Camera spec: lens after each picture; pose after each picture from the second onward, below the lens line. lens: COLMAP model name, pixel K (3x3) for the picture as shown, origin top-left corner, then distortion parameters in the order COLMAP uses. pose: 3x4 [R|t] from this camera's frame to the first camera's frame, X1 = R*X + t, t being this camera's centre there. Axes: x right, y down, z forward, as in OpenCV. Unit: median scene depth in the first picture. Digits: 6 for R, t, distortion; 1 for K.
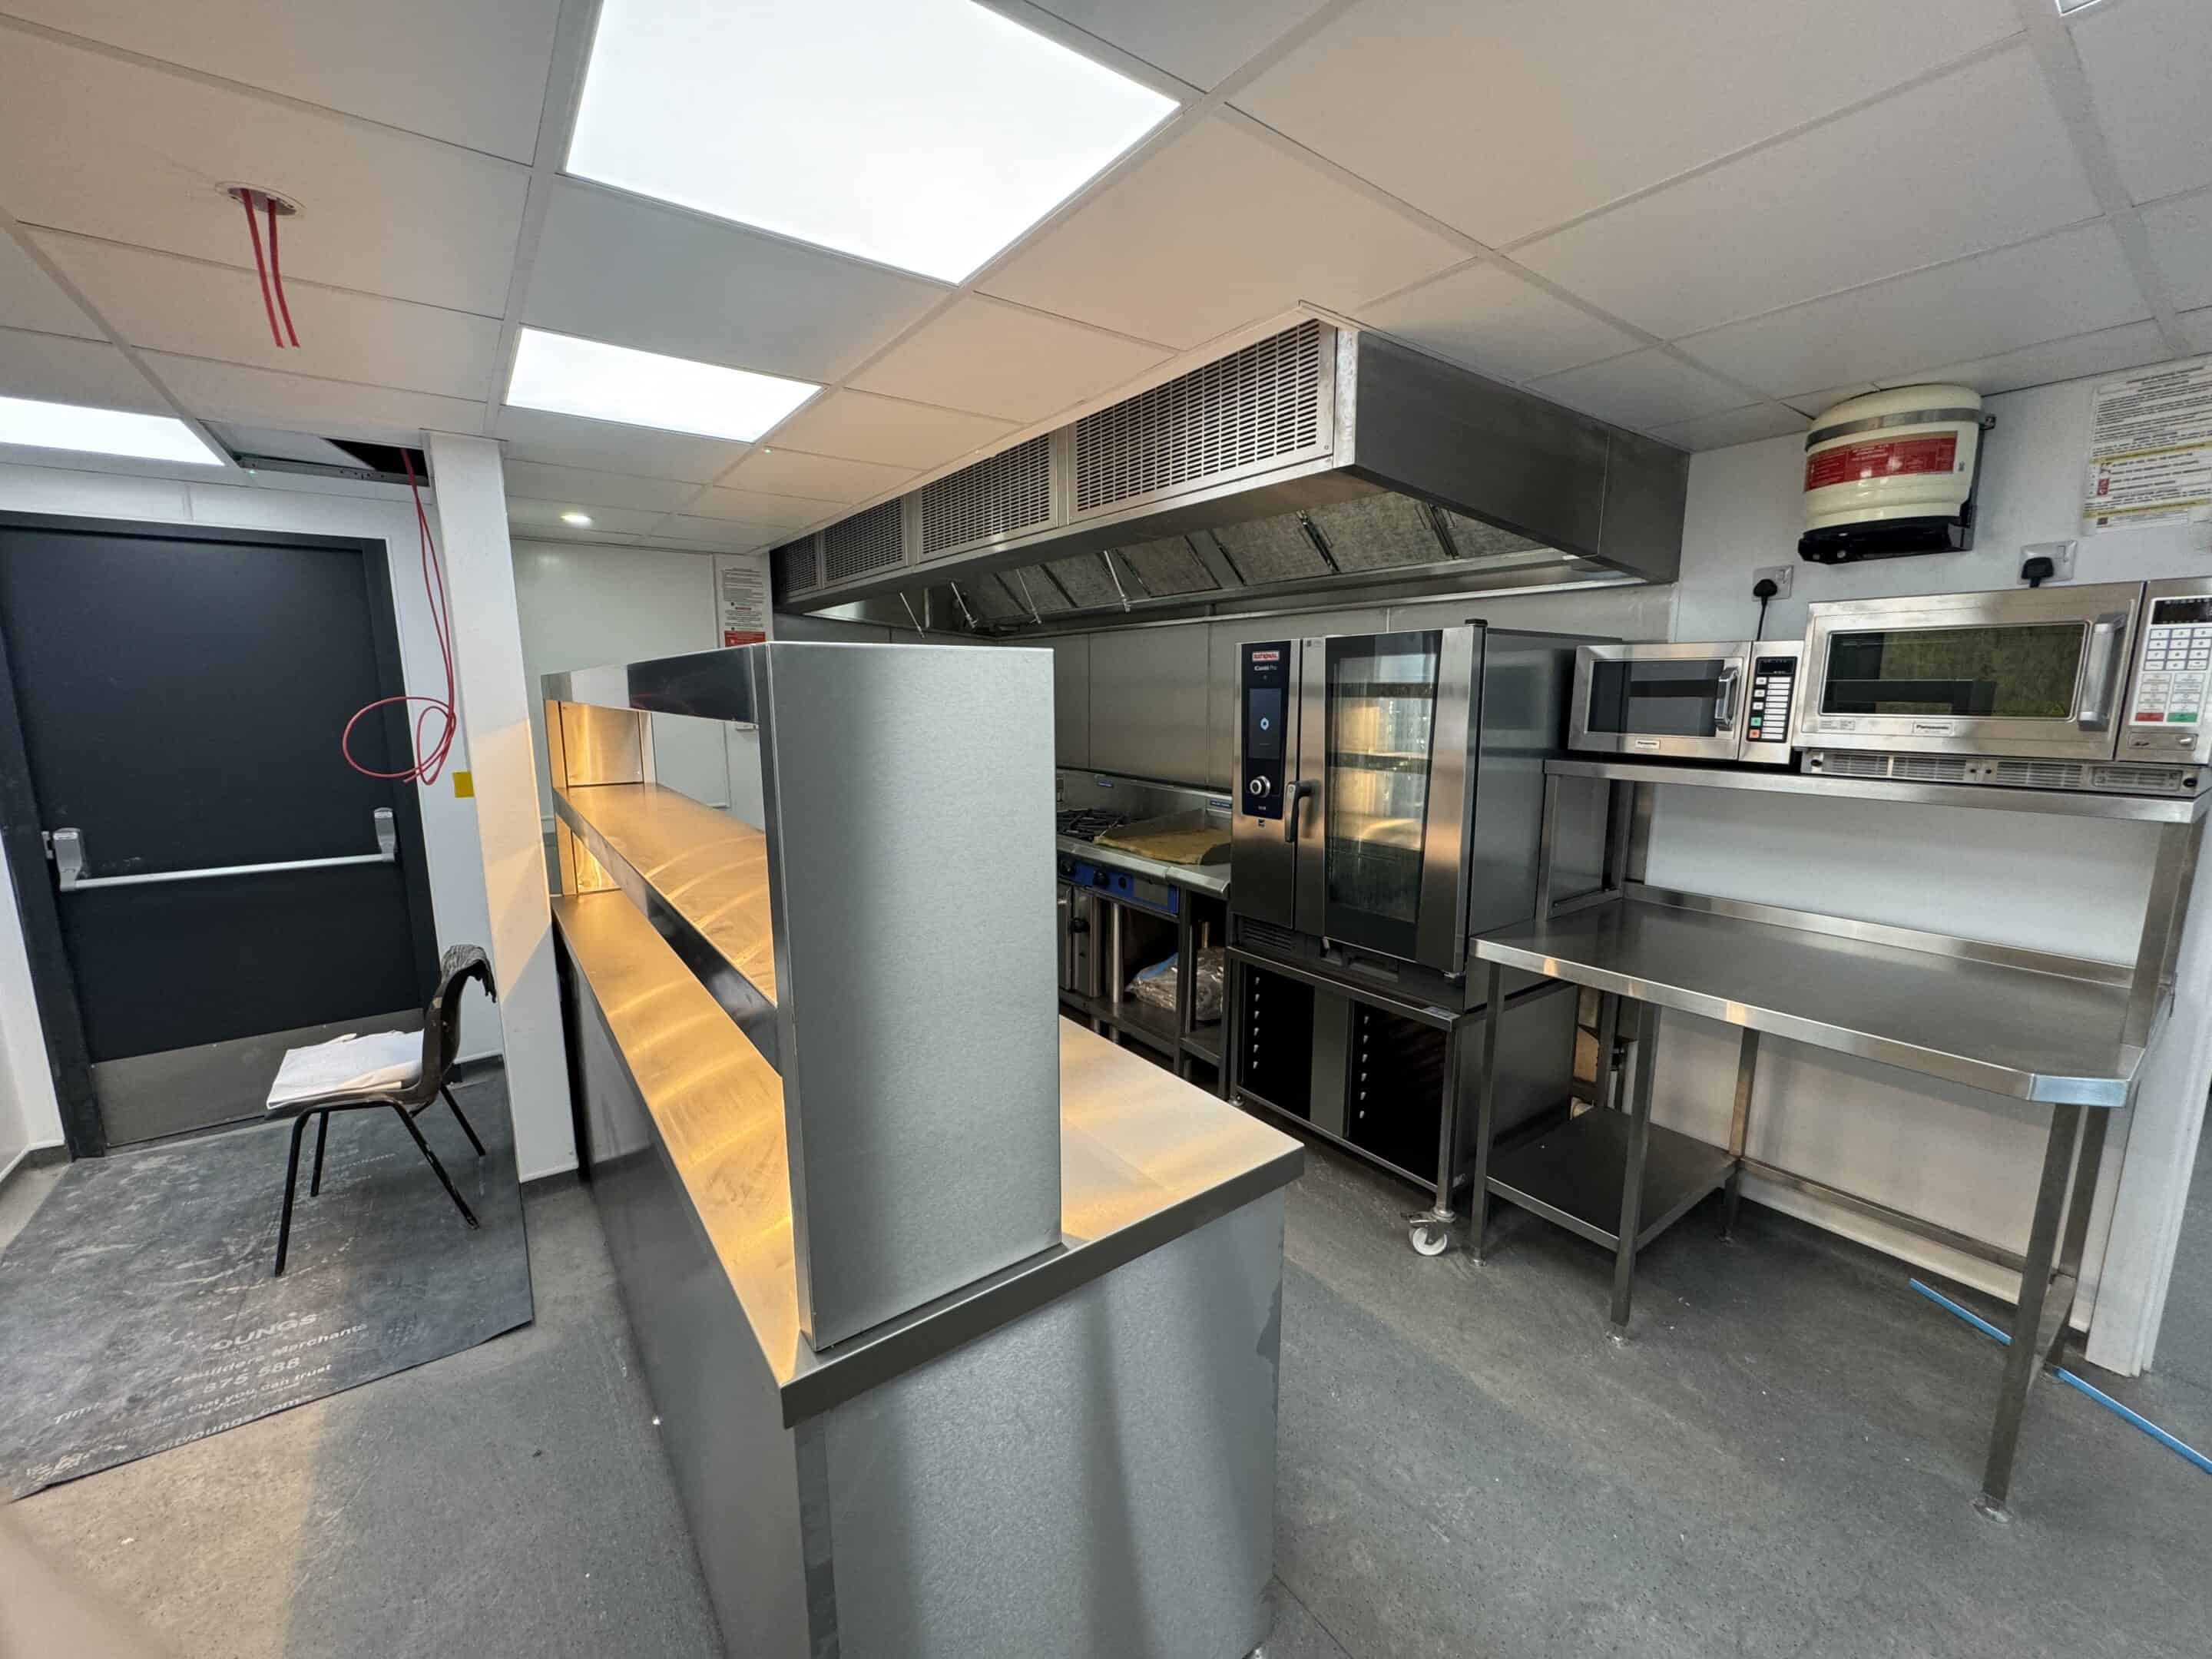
lens RADIAL K [[880.9, 0, 1104.5], [0, 880.9, 832.7], [0, 0, 1]] dist [-0.000979, 0.000073]
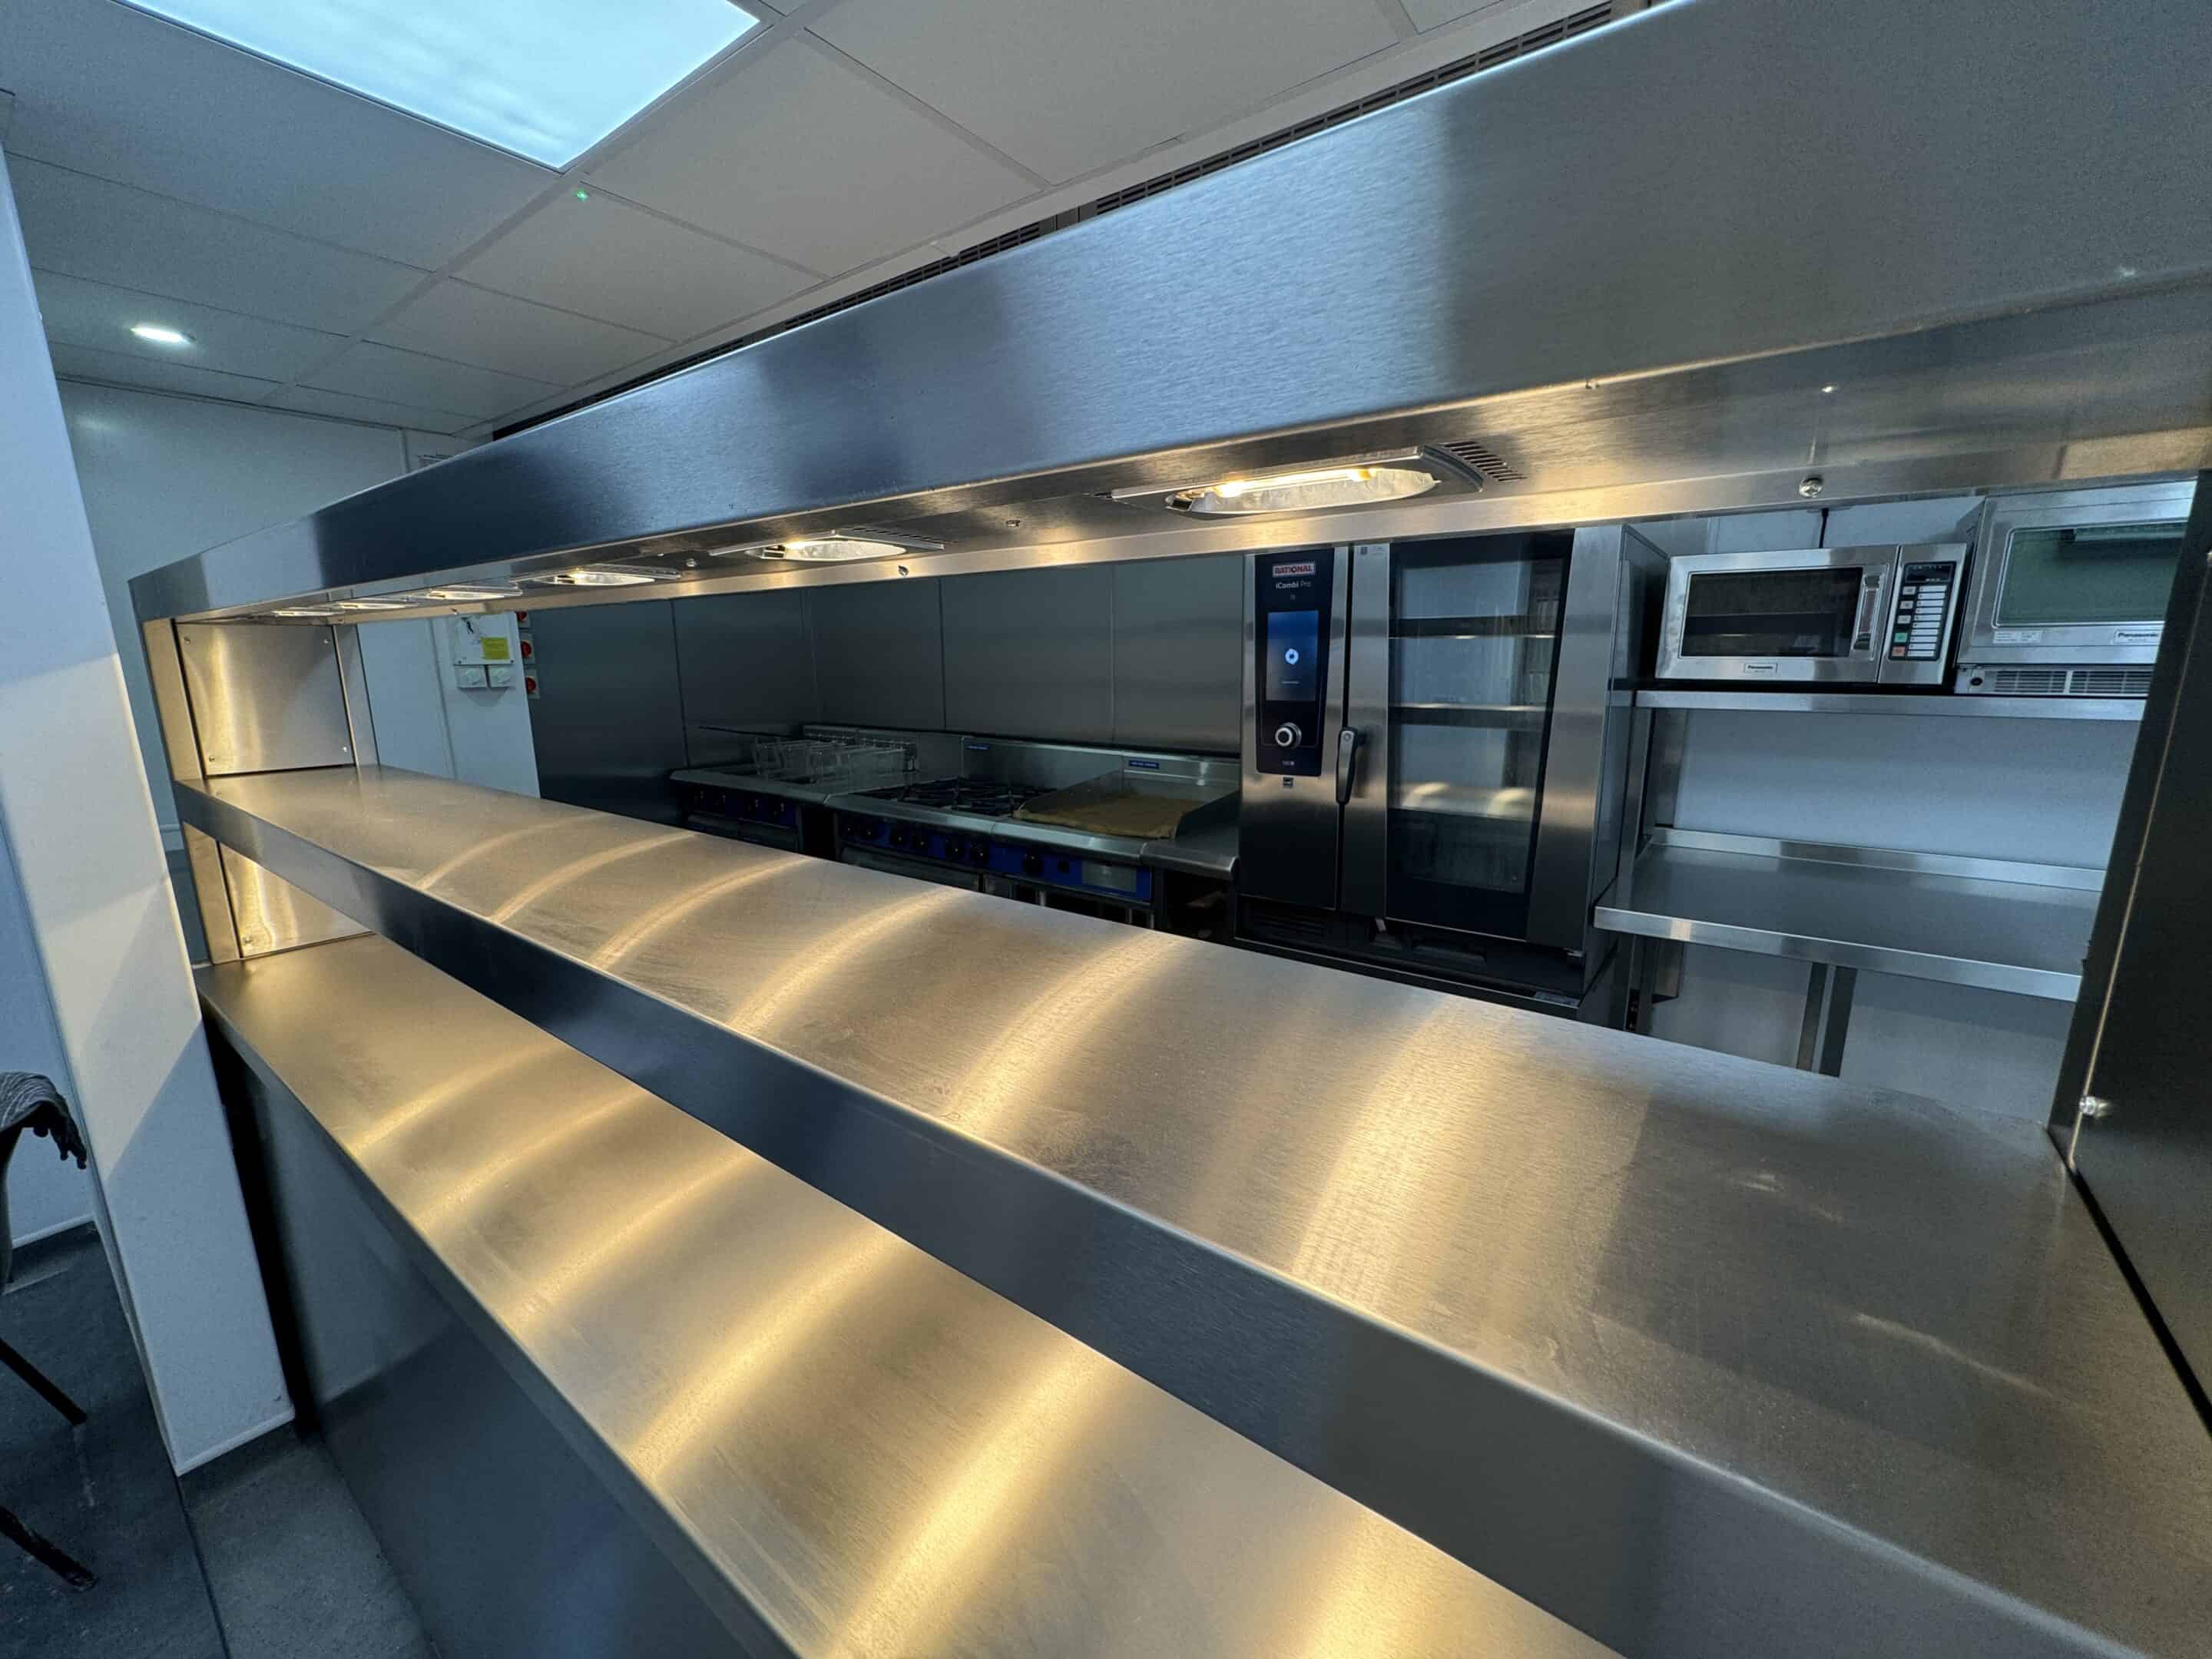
lens RADIAL K [[880.9, 0, 1101.6], [0, 880.9, 832.3], [0, 0, 1]] dist [-0.000979, 0.000073]
pose [[0.957063, -0.063906, 0.282749, -0.244561], [0.053230, 0.997555, 0.045287, -0.011900], [-0.284952, -0.028292, 0.958124, 0.320492]]
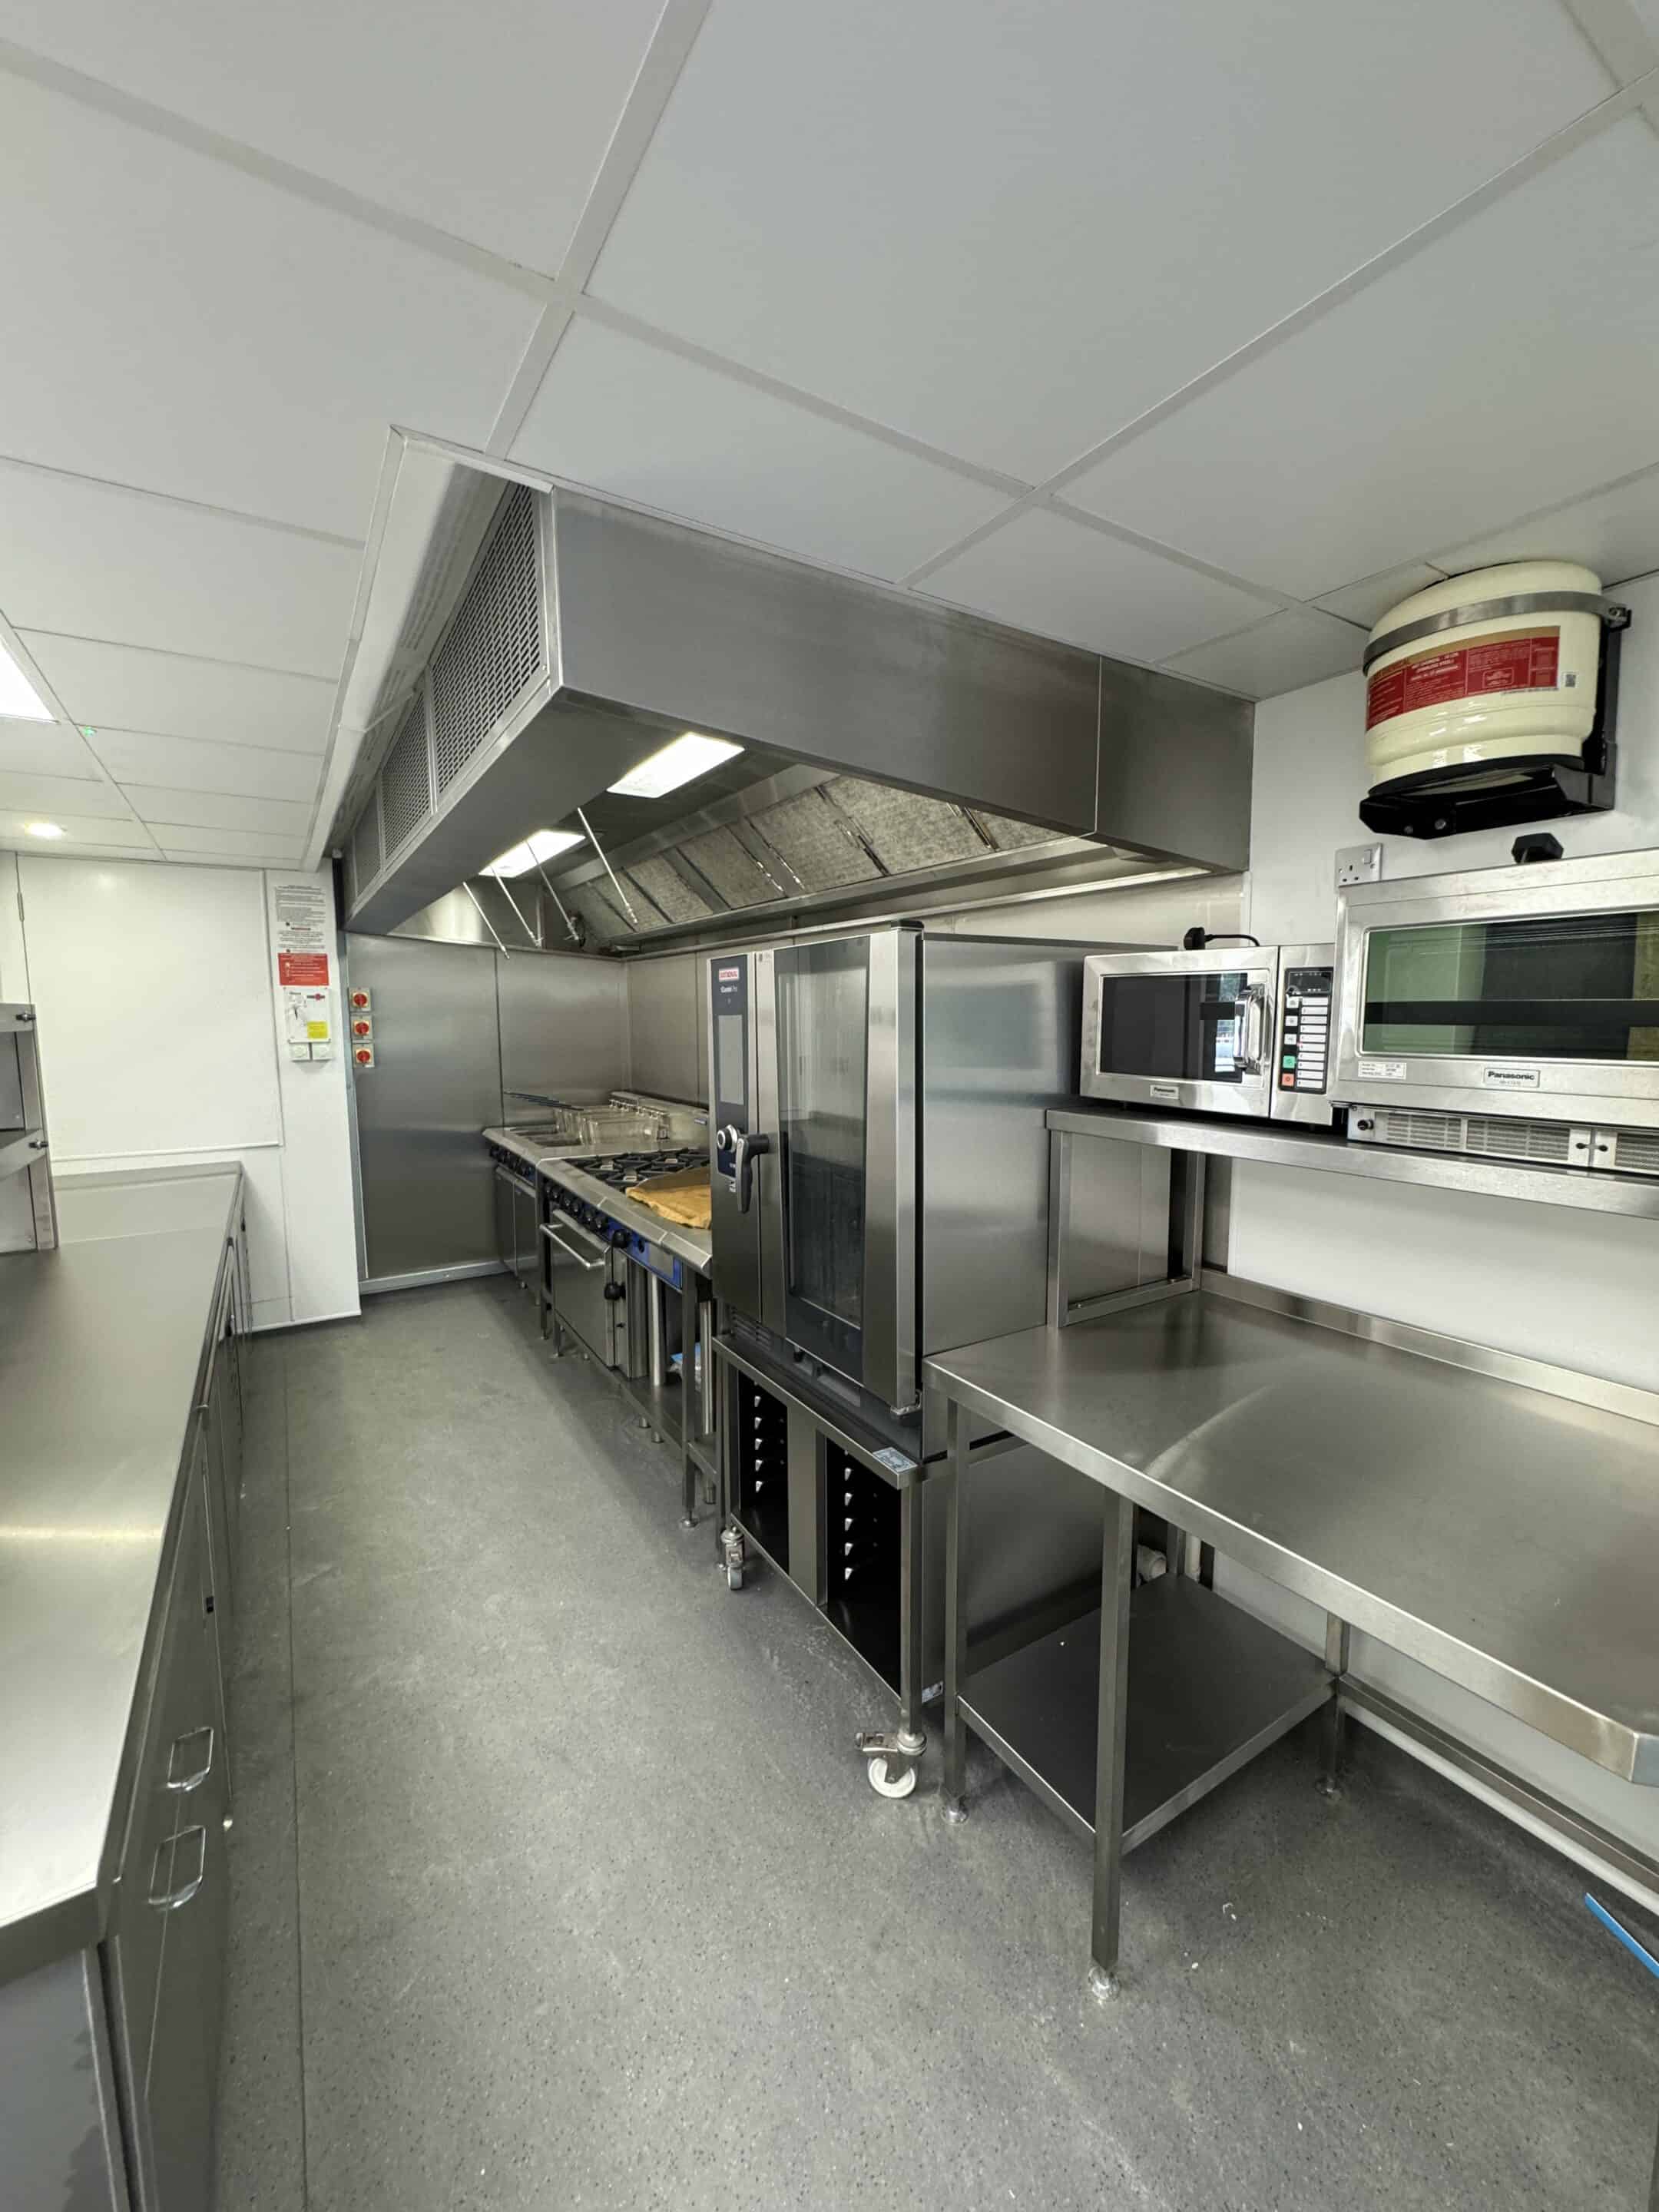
lens RADIAL K [[880.9, 0, 825.2], [0, 880.9, 1109.1], [0, 0, 1]] dist [-0.000979, 0.000073]
pose [[0.997441, 0.002583, -0.071449, 0.364222], [-0.006230, 0.998686, -0.050862, -0.044551], [0.071223, 0.051177, 0.996147, 0.250051]]
